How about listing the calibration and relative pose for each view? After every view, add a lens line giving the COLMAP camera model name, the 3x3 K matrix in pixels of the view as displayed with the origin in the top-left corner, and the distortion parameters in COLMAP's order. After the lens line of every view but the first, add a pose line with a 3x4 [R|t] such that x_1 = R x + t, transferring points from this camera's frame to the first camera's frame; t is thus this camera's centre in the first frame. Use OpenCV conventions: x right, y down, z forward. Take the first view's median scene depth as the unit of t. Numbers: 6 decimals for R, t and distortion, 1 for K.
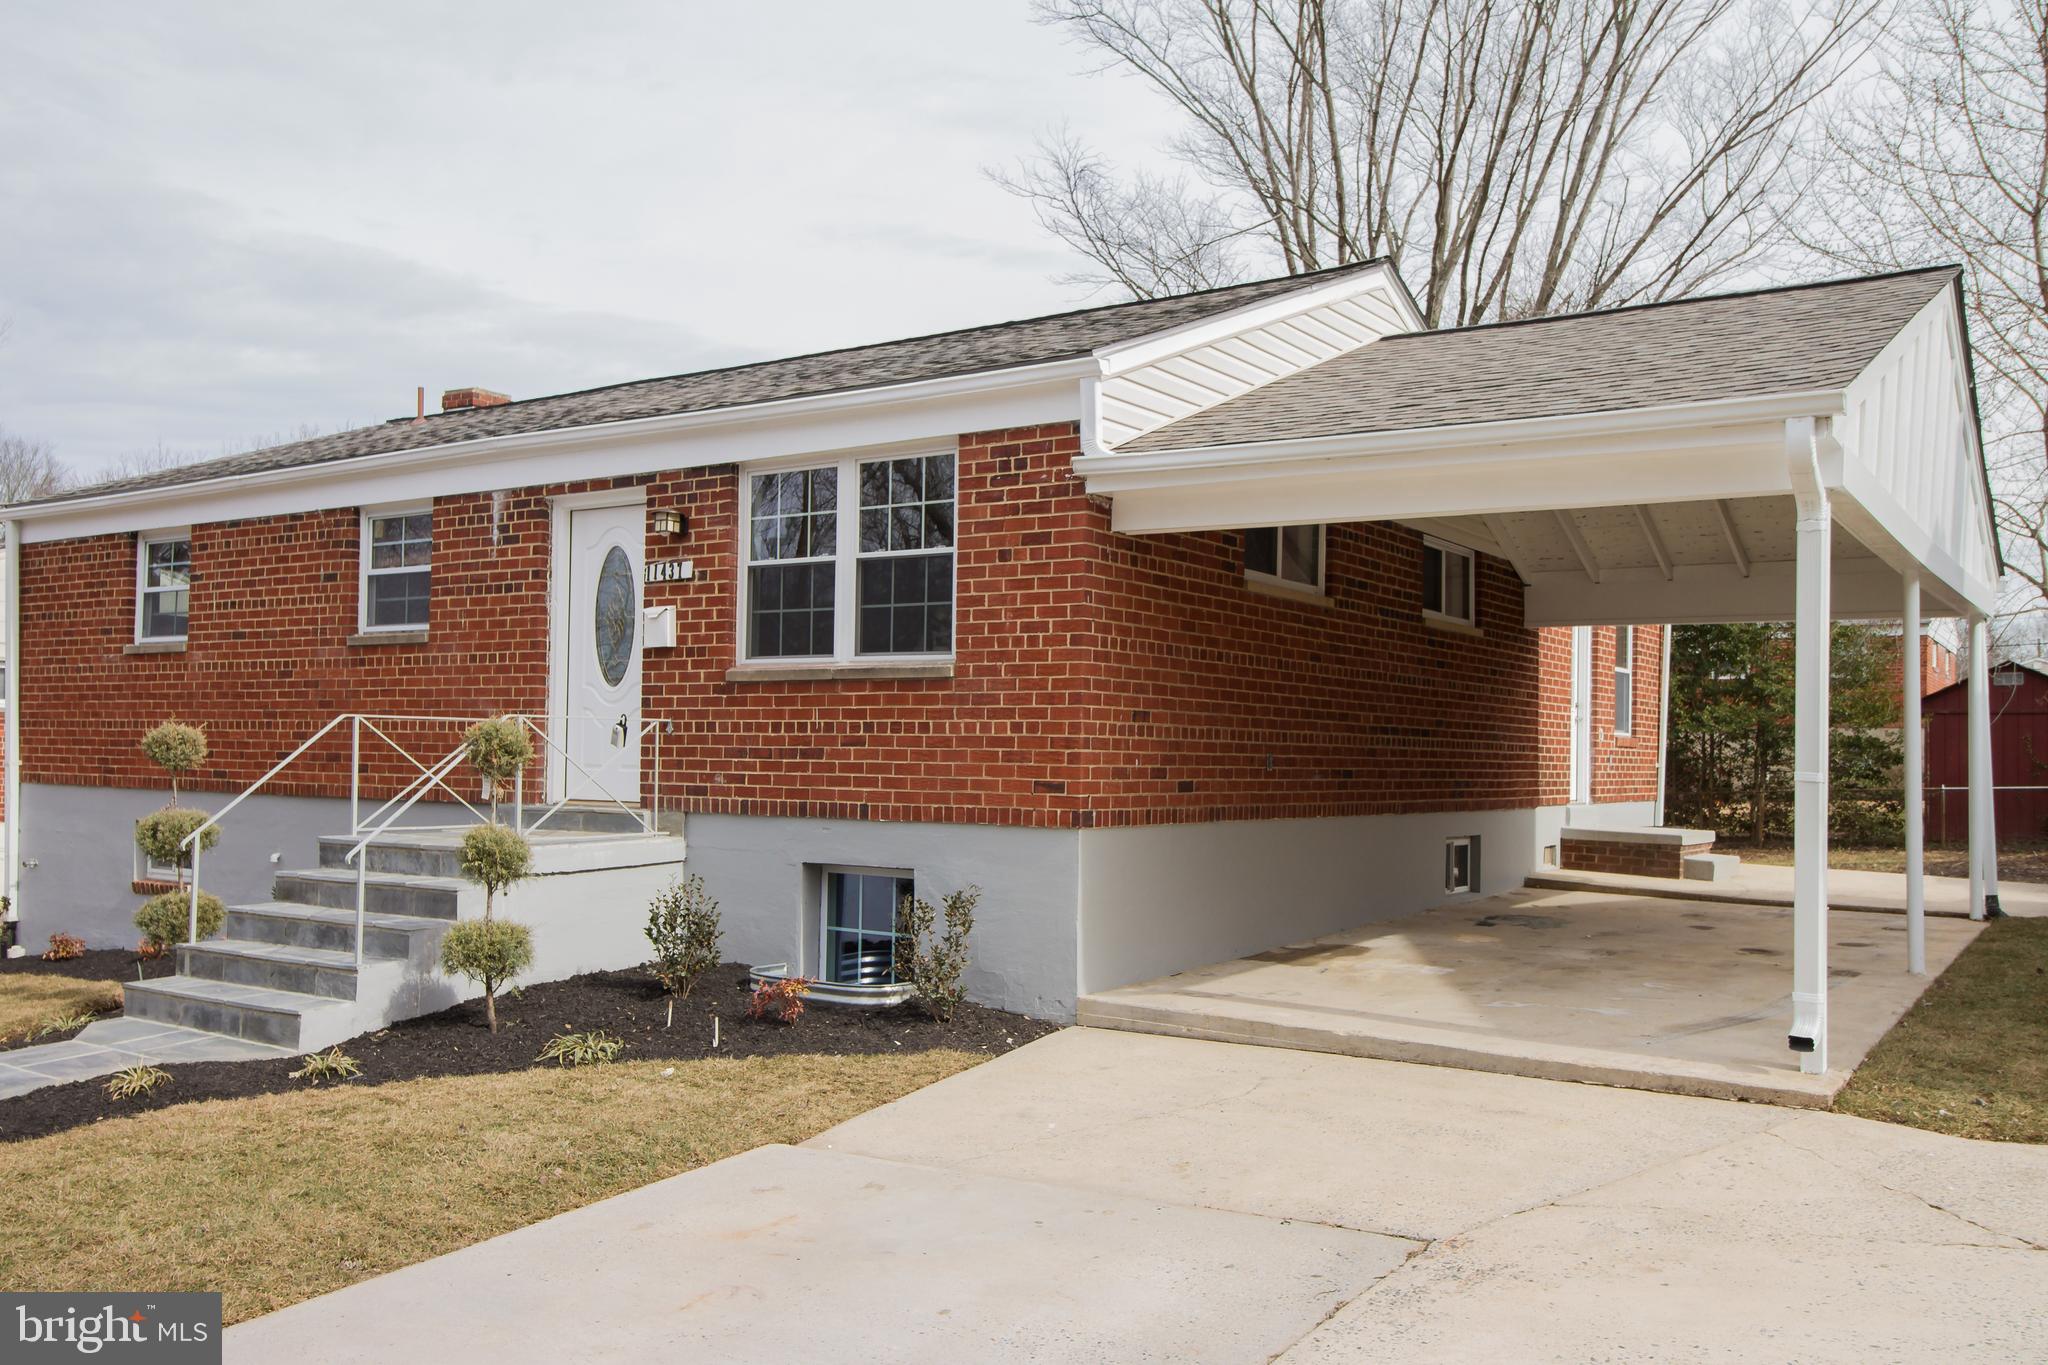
lens RADIAL K [[1717.0, 0, 975.2], [0, 1717.0, 730.2], [0, 0, 1]] dist [0.070230, 0.001372]
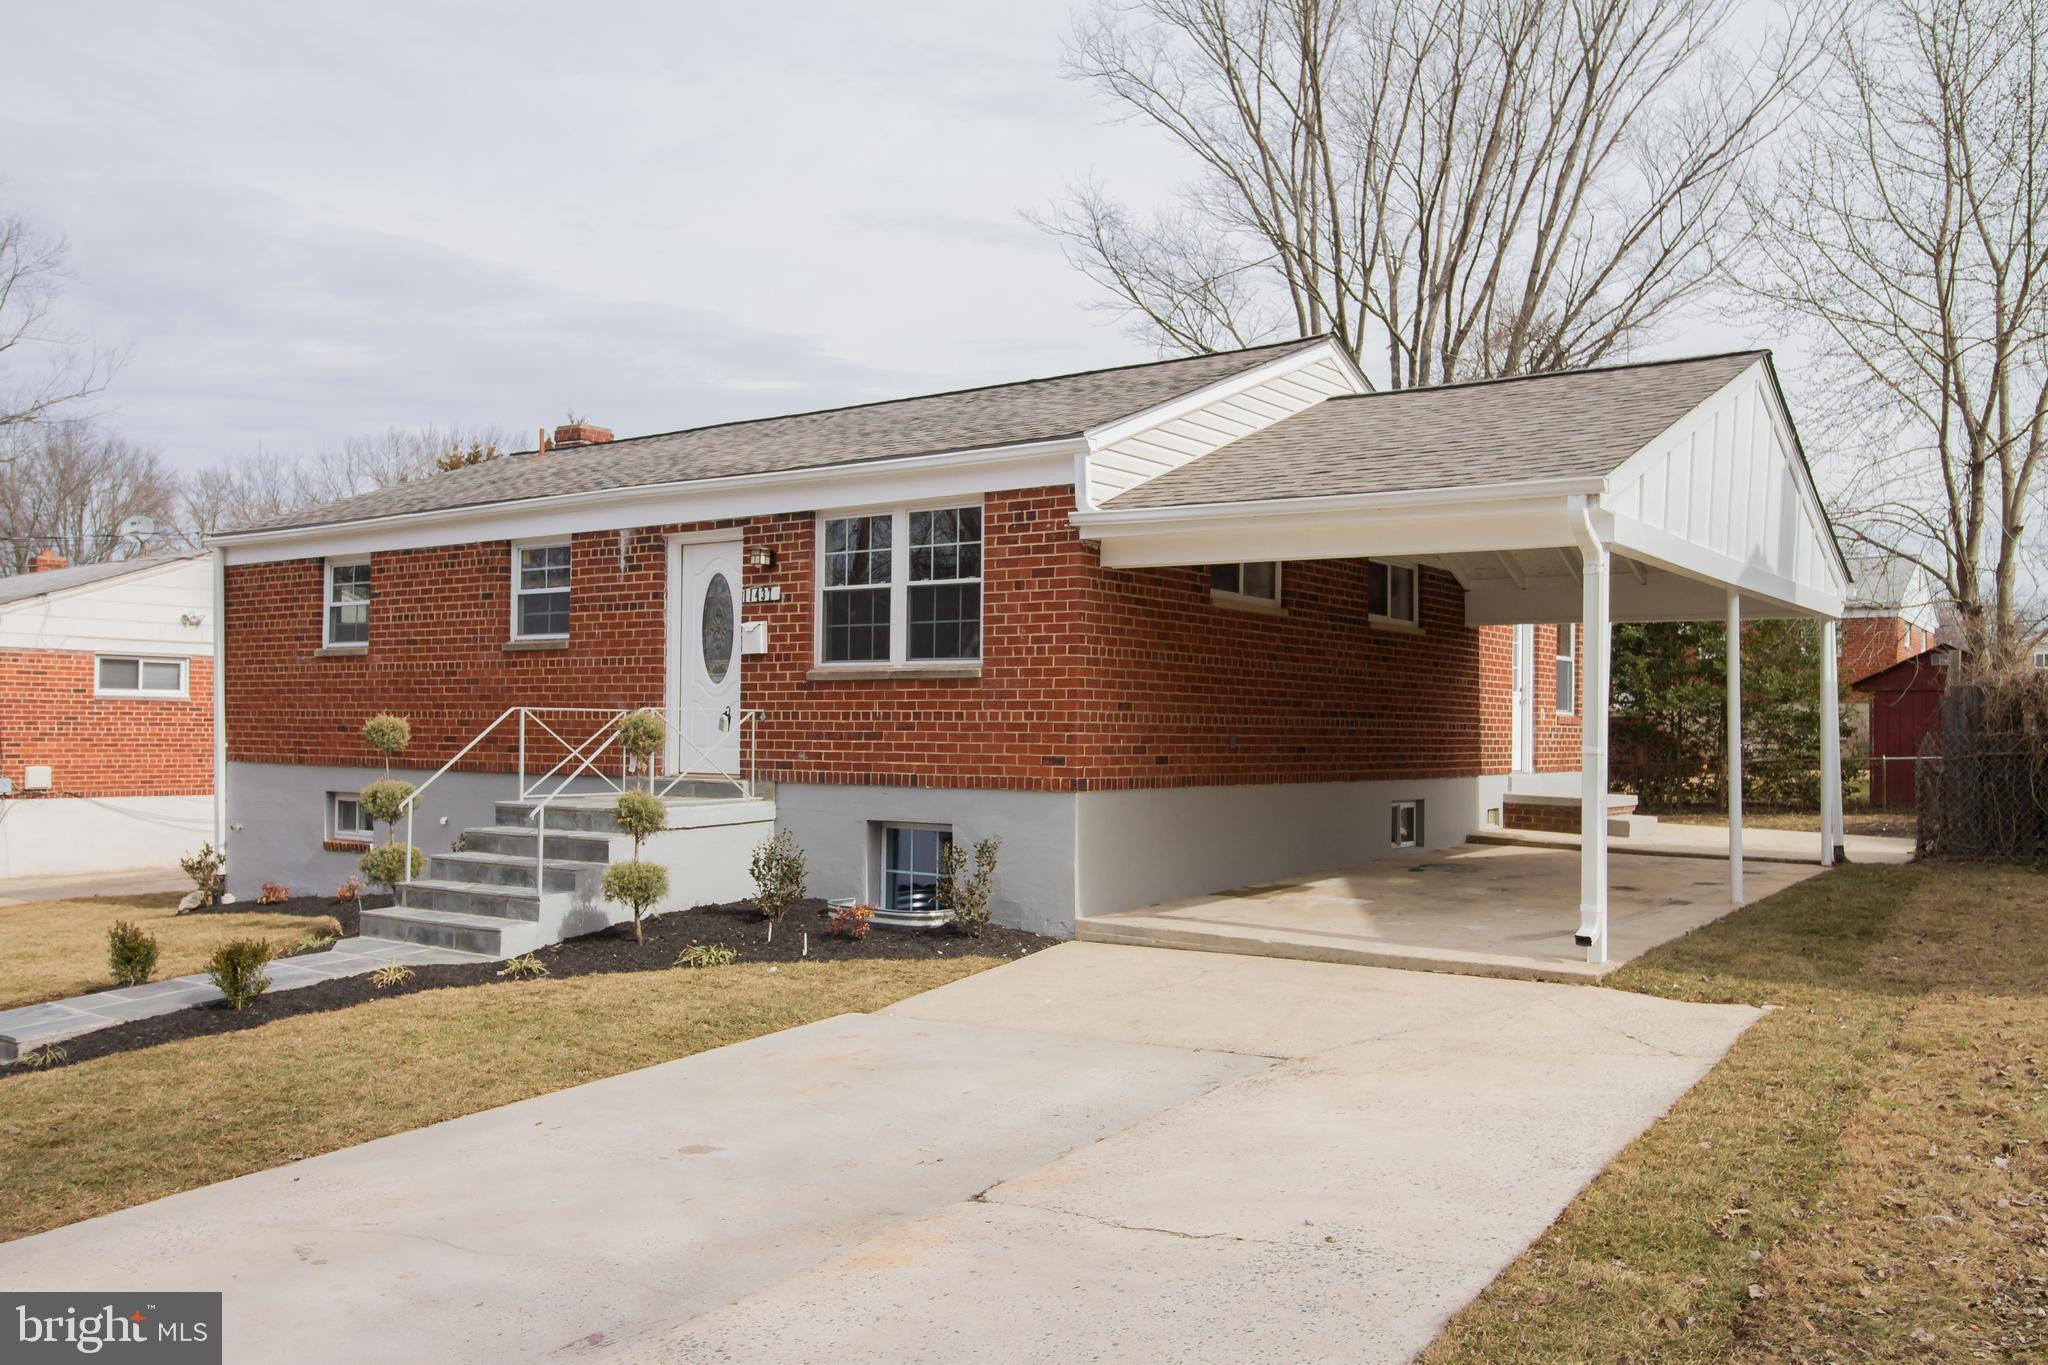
lens RADIAL K [[1717.0, 0, 975.2], [0, 1717.0, 730.2], [0, 0, 1]] dist [0.070230, 0.001372]
pose [[0.999532, -0.005429, -0.030097, 0.019566], [0.005851, 0.999885, 0.013967, -0.008082], [0.030018, -0.014137, 0.999449, -0.278533]]
